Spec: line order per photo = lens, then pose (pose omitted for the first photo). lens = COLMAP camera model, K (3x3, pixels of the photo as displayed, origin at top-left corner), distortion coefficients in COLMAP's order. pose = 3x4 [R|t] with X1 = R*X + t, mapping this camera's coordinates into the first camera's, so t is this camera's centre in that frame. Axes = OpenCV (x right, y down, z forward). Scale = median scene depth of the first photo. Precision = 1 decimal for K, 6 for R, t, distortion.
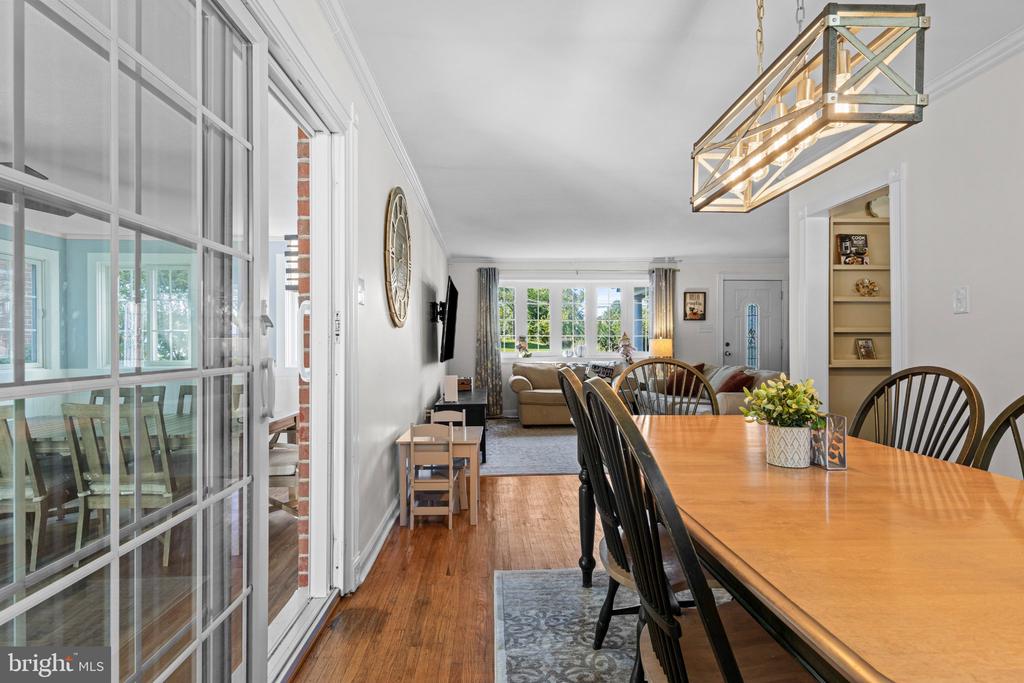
lens RADIAL K [[512.8, 0, 512.0], [0, 512.8, 341.5], [0, 0, 1]] dist [0.005300, 0.000223]
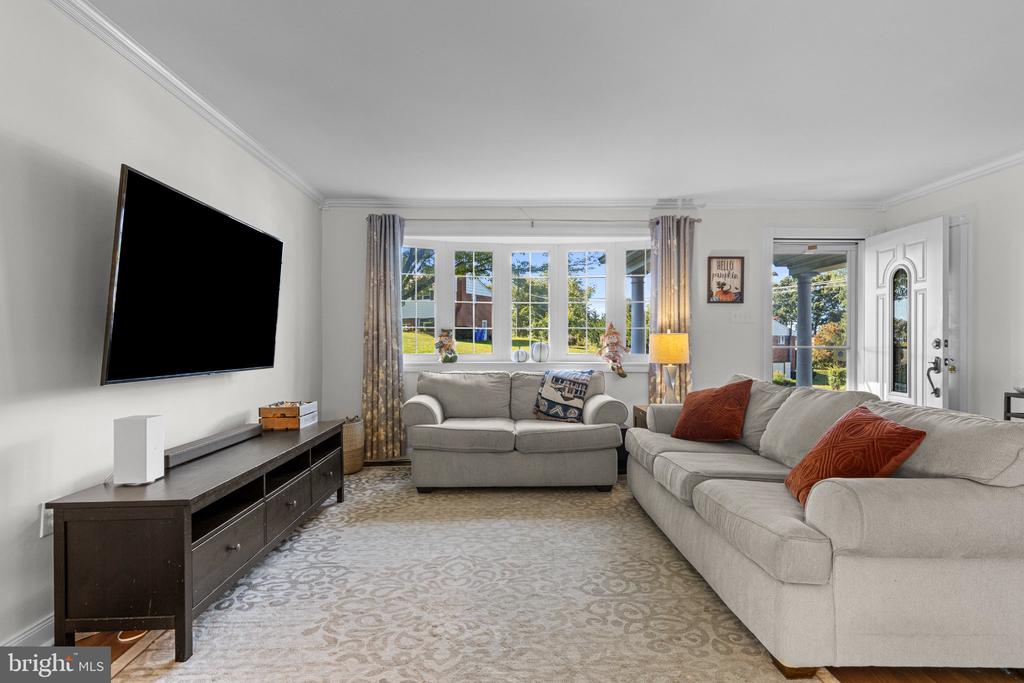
lens RADIAL K [[512.8, 0, 512.0], [0, 512.8, 341.5], [0, 0, 1]] dist [0.005300, 0.000223]
pose [[0.999799, 0.004687, -0.019515, 0.116162], [-0.004617, 0.999983, 0.003600, 0.003278], [0.019531, -0.003509, 0.999803, 0.390595]]
